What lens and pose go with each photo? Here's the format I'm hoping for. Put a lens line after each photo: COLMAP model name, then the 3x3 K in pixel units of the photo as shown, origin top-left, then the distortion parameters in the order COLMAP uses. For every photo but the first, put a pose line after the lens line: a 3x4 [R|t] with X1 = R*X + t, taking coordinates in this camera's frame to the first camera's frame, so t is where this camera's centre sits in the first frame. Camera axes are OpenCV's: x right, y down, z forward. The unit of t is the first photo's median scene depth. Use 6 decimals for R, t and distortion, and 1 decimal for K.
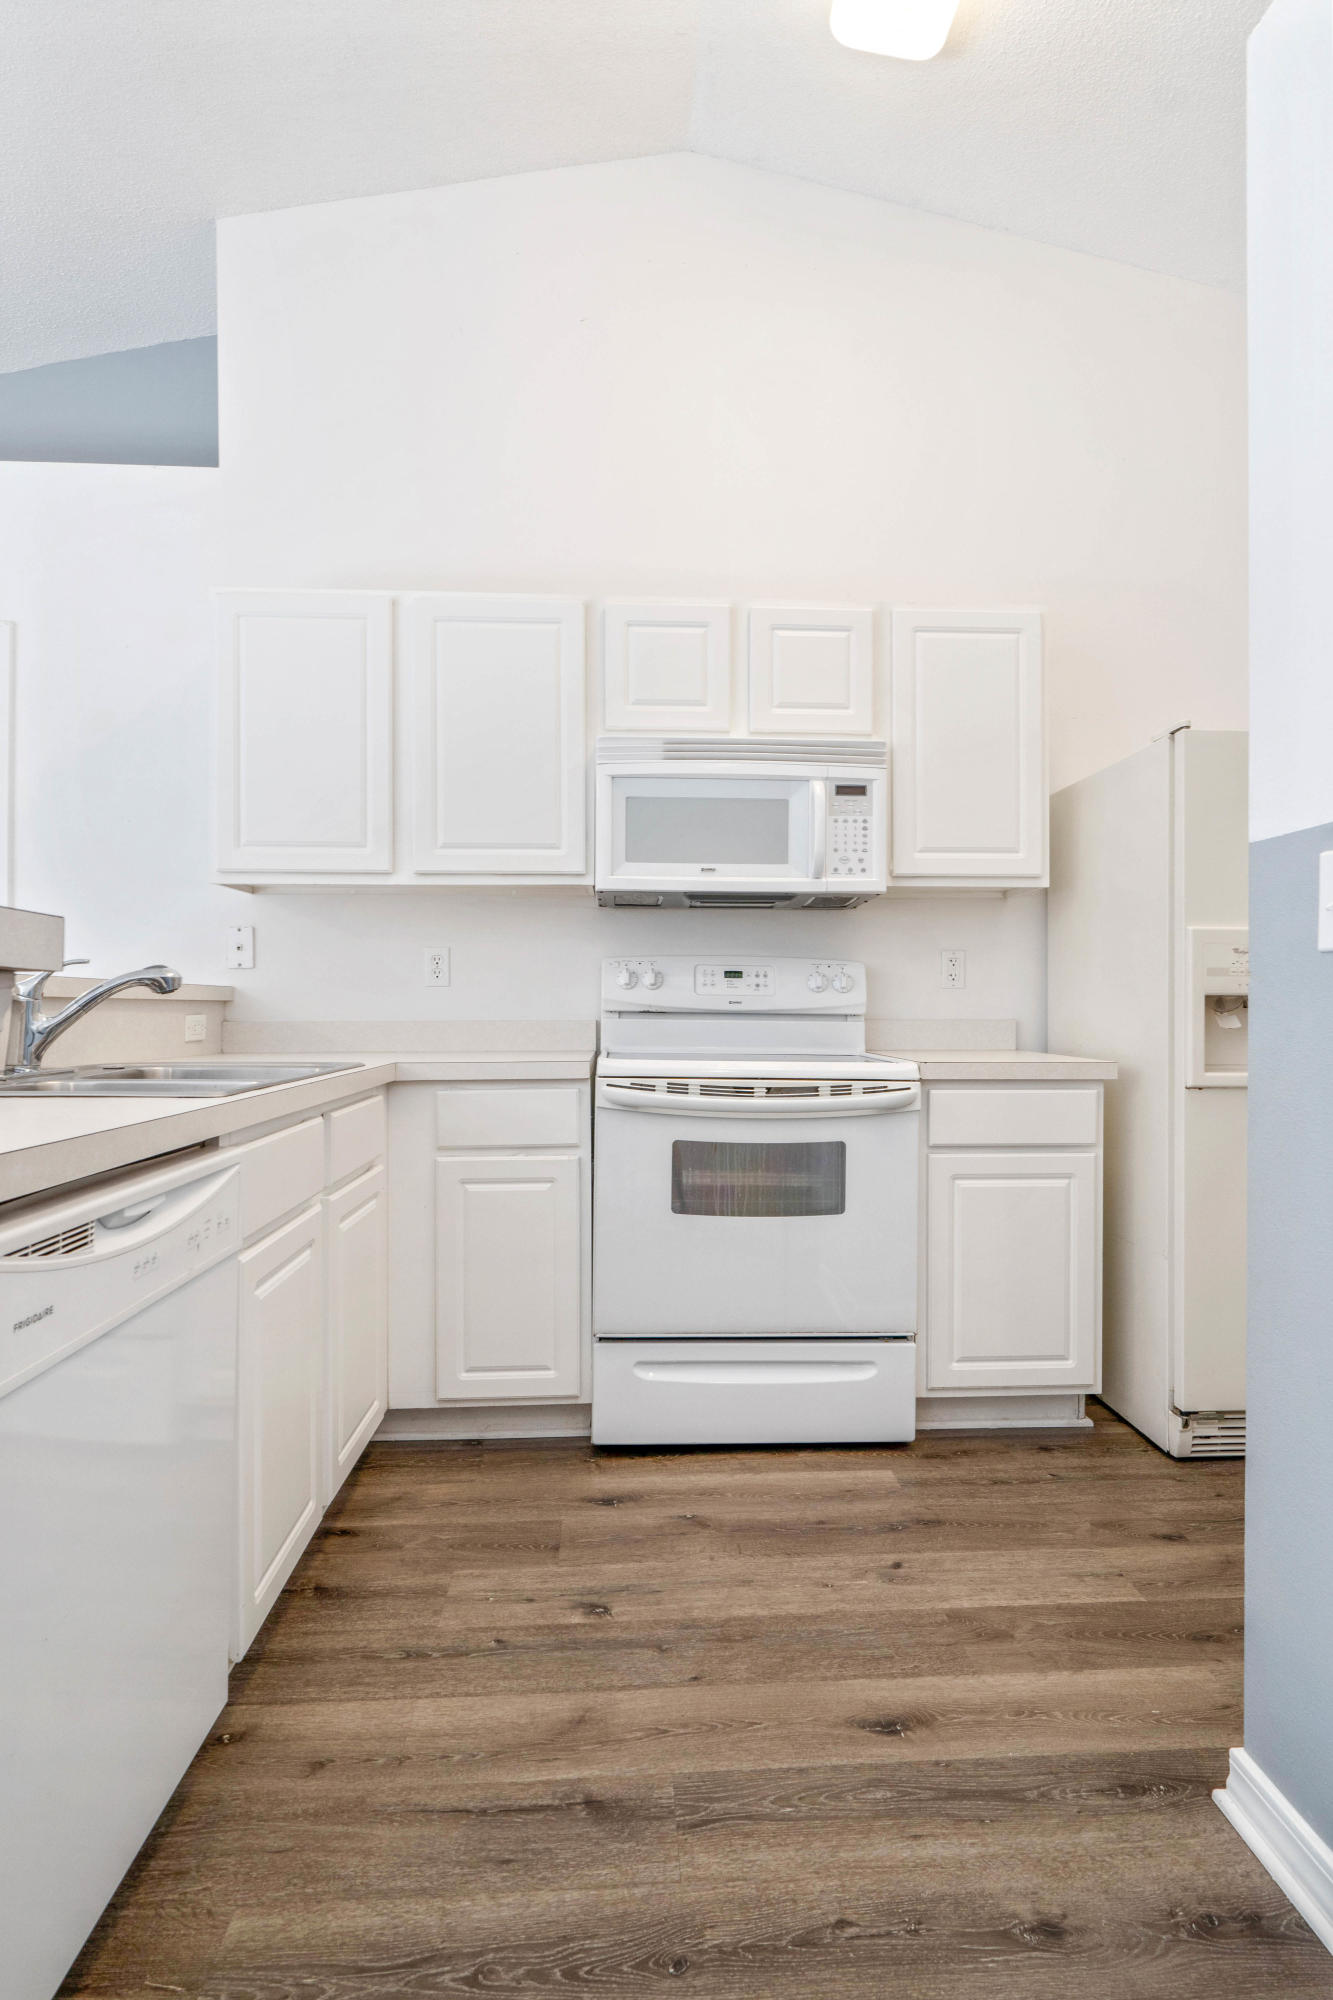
lens RADIAL K [[1063.4, 0, 680.0], [0, 1063.4, 1014.4], [0, 0, 1]] dist [-0.010142, 0.001033]
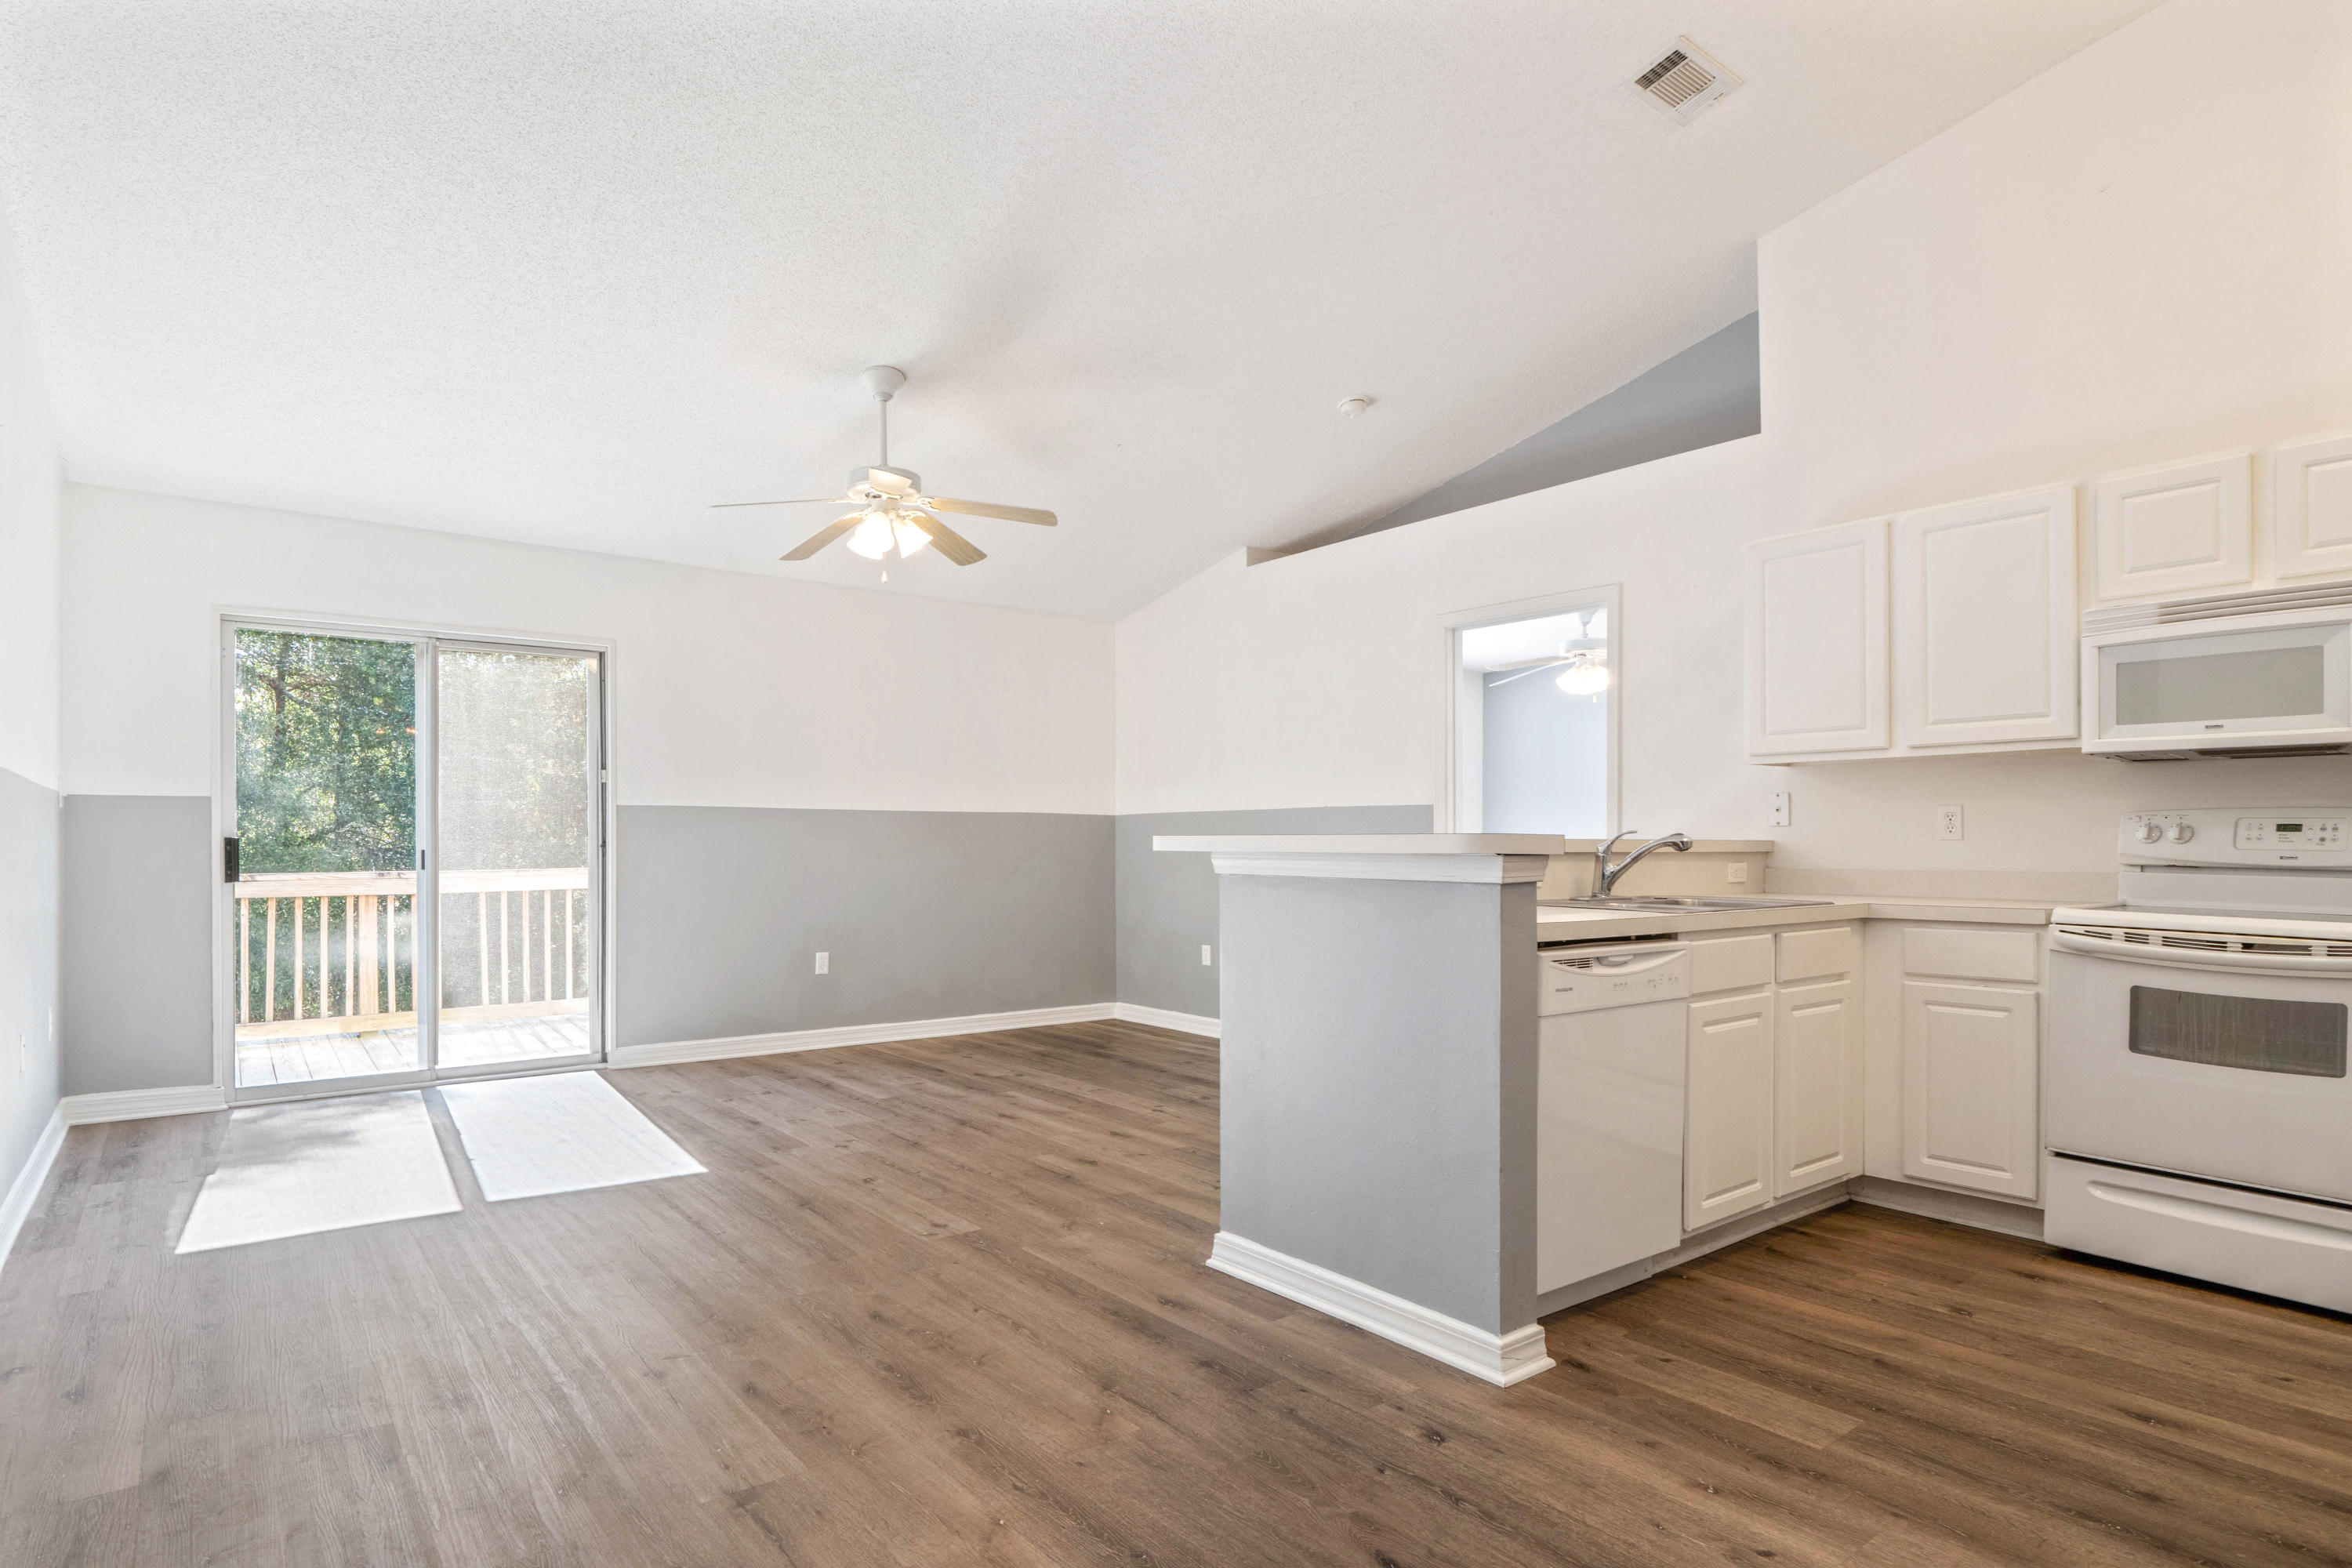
lens RADIAL K [[1250.6, 0, 1166.8], [0, 1250.6, 803.4], [0, 0, 1]] dist [-0.010142, 0.001033]
pose [[0.570764, -0.022738, -0.820800, 0.480725], [-0.008179, 0.999409, -0.033373, -0.018017], [0.821074, 0.025761, 0.570241, -0.548959]]
